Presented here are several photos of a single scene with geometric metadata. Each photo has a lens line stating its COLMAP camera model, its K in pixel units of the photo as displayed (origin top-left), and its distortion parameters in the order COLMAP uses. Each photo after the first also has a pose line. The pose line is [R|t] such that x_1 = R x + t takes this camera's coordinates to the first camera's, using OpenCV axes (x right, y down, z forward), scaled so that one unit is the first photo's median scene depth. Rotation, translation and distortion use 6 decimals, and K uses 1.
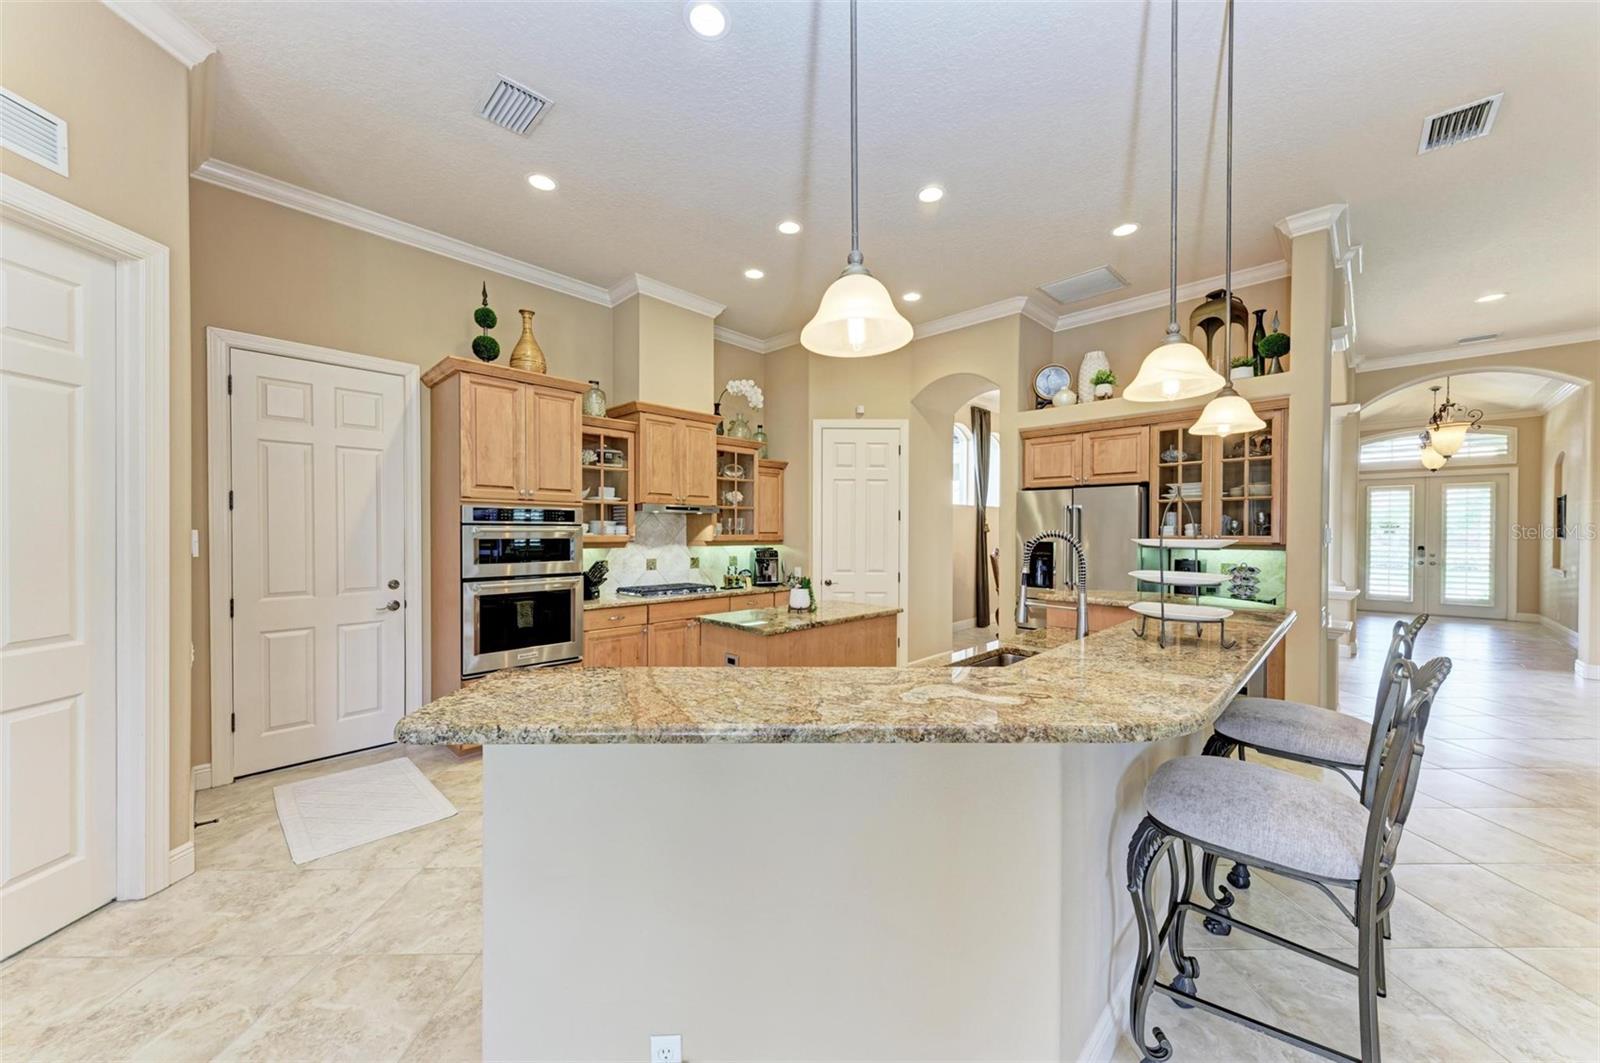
lens RADIAL K [[569.0, 0, 803.2], [0, 569.0, 535.4], [0, 0, 1]] dist [0.010985, -0.002292]
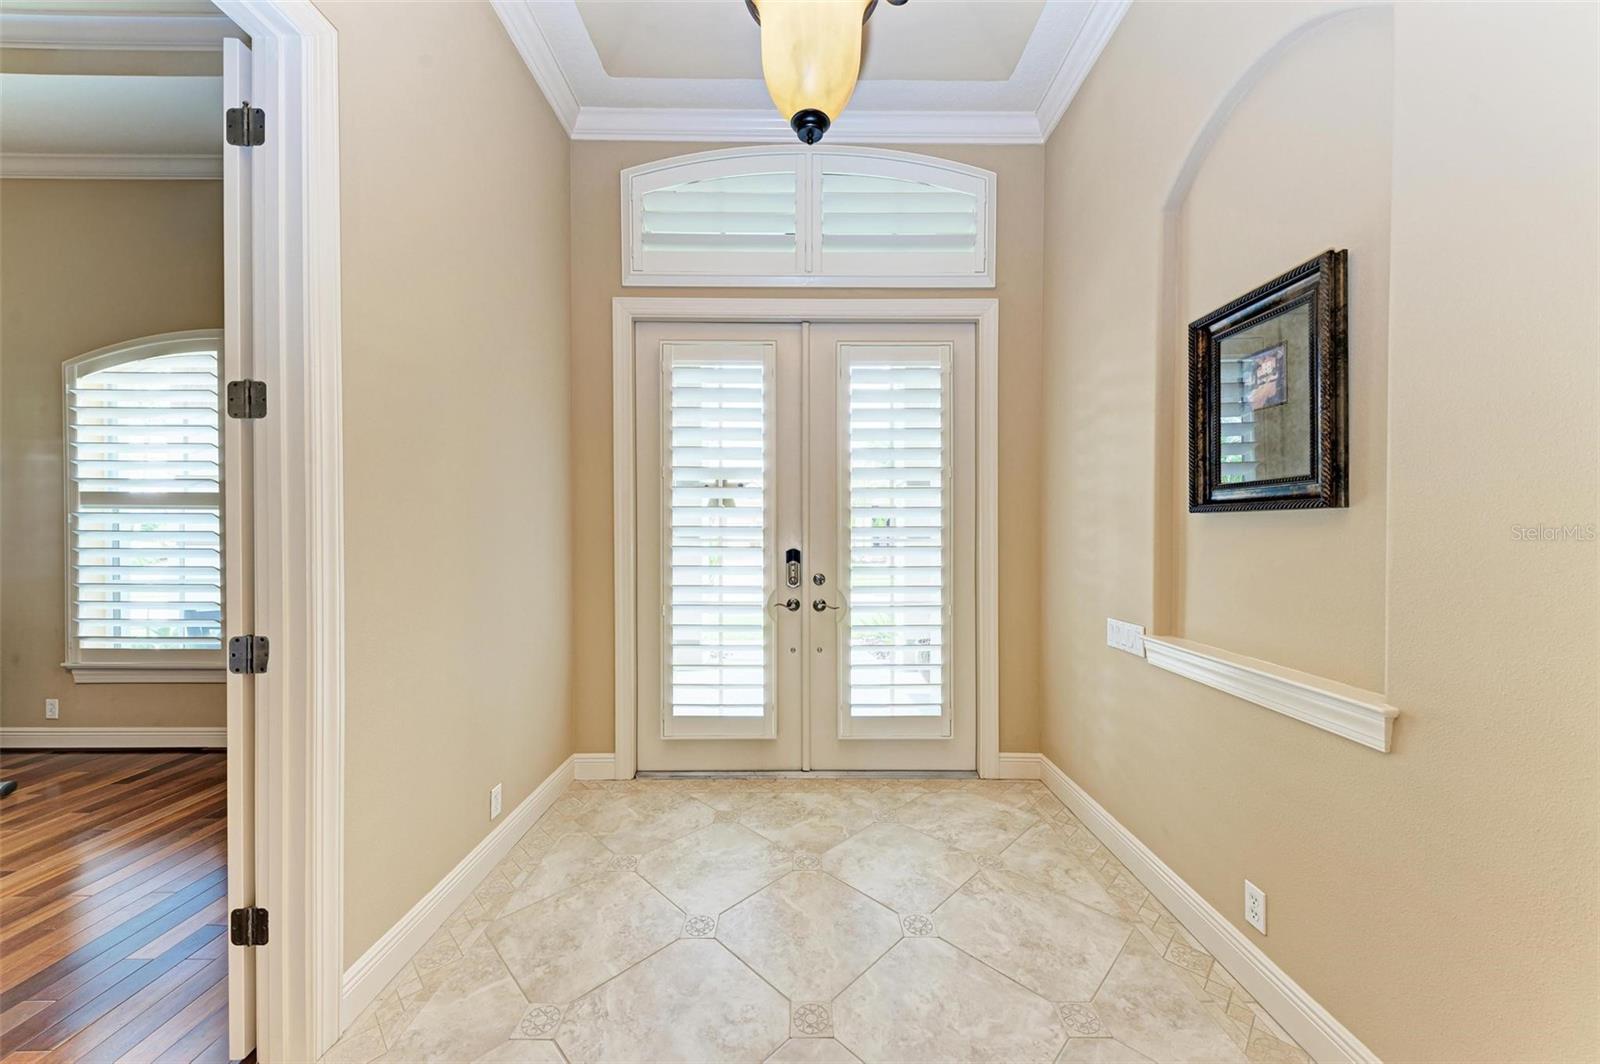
lens RADIAL K [[569.0, 0, 802.5], [0, 569.0, 535.6], [0, 0, 1]] dist [0.010985, -0.002292]
pose [[0.712384, -0.003391, 0.701782, 0.875776], [0.002274, 0.999994, 0.002524, 0.010780], [-0.701786, -0.000203, 0.712388, 0.790195]]
